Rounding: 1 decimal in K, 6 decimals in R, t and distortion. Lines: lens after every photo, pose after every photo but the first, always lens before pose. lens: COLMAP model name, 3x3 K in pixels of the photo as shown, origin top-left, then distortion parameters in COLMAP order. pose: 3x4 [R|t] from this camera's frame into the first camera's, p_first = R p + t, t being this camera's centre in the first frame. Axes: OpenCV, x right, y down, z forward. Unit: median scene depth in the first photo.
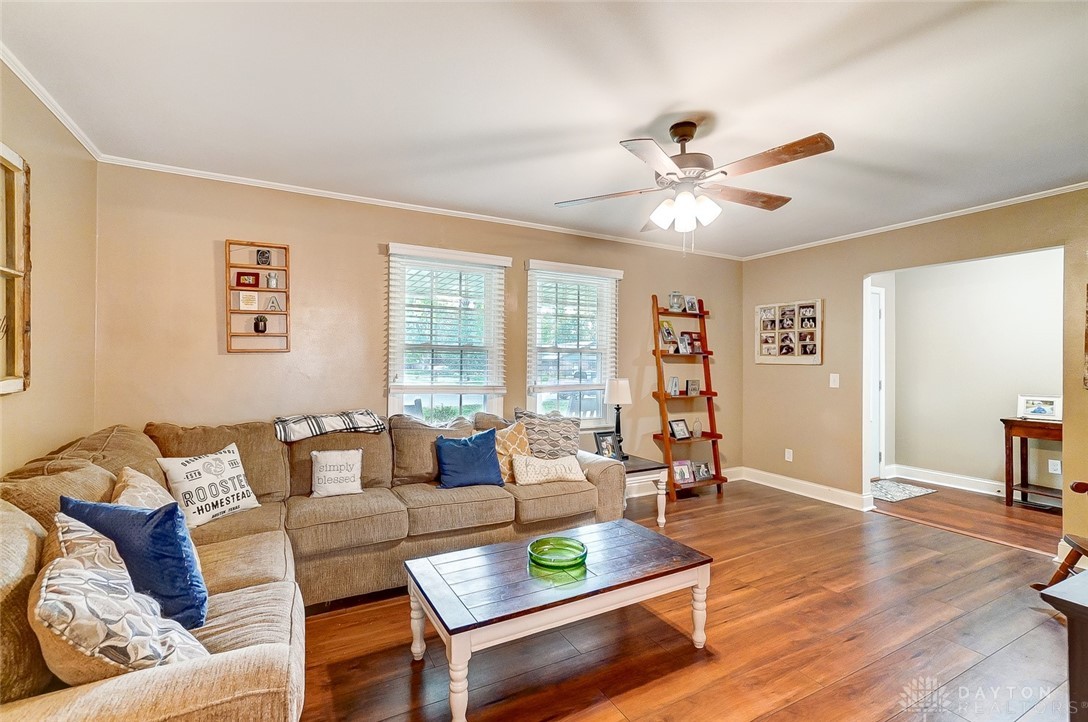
lens RADIAL K [[480.6, 0, 541.4], [0, 480.6, 360.8], [0, 0, 1]] dist [0.000763, -0.000038]
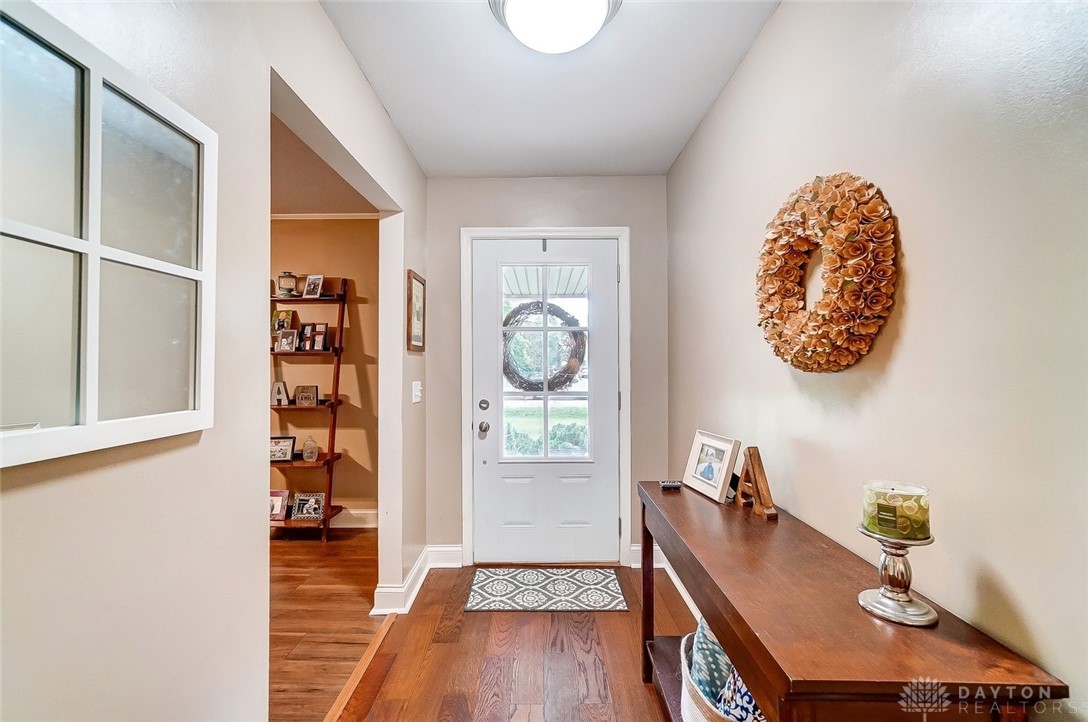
lens RADIAL K [[480.6, 0, 541.3], [0, 480.6, 361.8], [0, 0, 1]] dist [0.000763, -0.000038]
pose [[0.873596, -0.011050, -0.486526, 0.993550], [0.005921, 0.999910, -0.012079, 0.013019], [0.486616, 0.007671, 0.873582, 0.508238]]
